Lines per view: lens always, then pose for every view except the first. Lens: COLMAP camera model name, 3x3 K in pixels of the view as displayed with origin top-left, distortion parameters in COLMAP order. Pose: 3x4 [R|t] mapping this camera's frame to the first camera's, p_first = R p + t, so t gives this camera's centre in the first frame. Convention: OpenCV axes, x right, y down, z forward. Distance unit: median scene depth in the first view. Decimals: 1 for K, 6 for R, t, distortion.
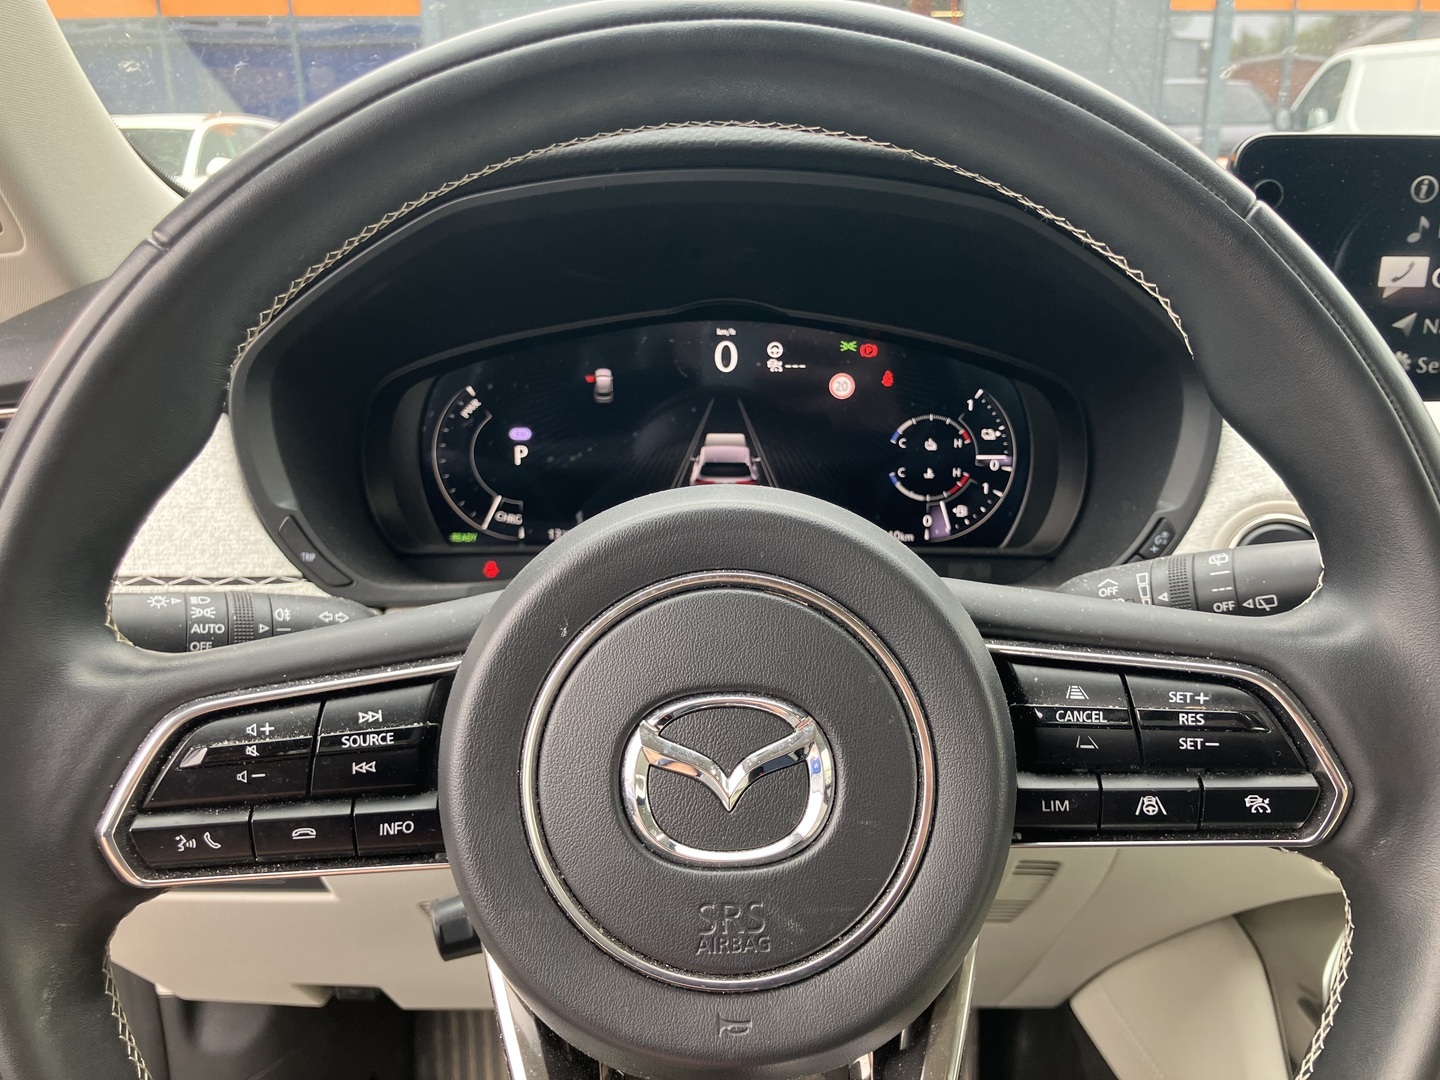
lens RADIAL K [[1220.3, 0, 711.9], [0, 1220.3, 531.7], [0, 0, 1]] dist [0.002871, 0.003042]
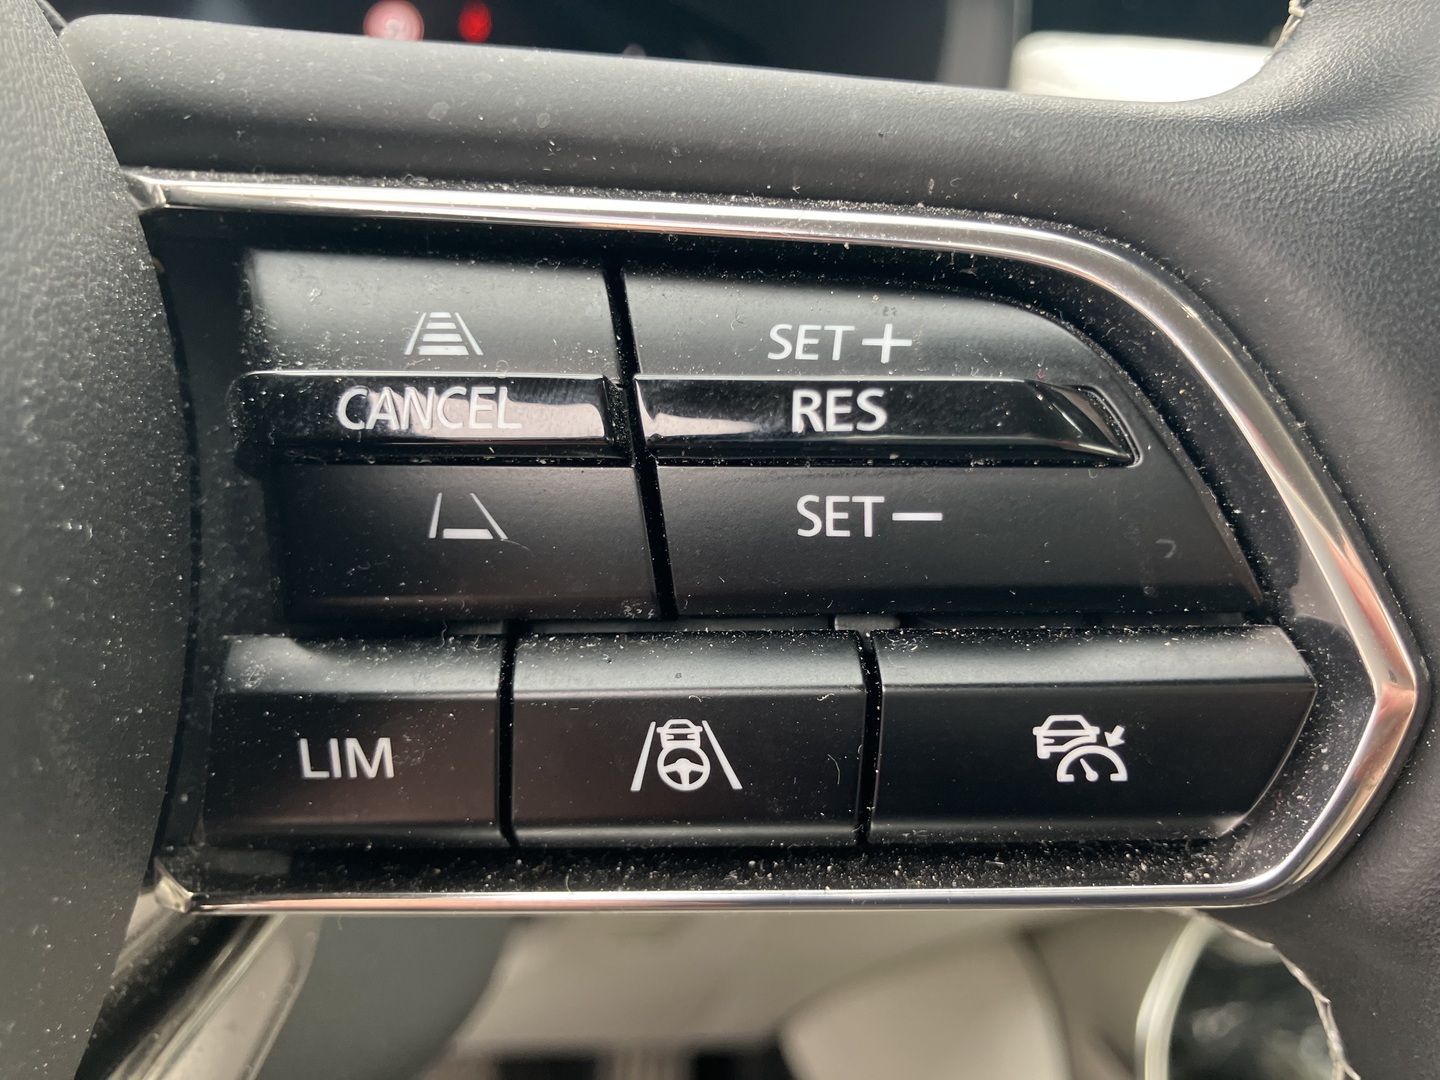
lens RADIAL K [[1191.1, 0, 675.9], [0, 1191.1, 542.3], [0, 0, 1]] dist [0.007927, -0.145693]
pose [[0.993809, 0.019047, 0.109454, 0.331090], [-0.022951, 0.999140, 0.034524, 0.171292], [-0.108702, -0.036822, 0.993392, 0.755250]]
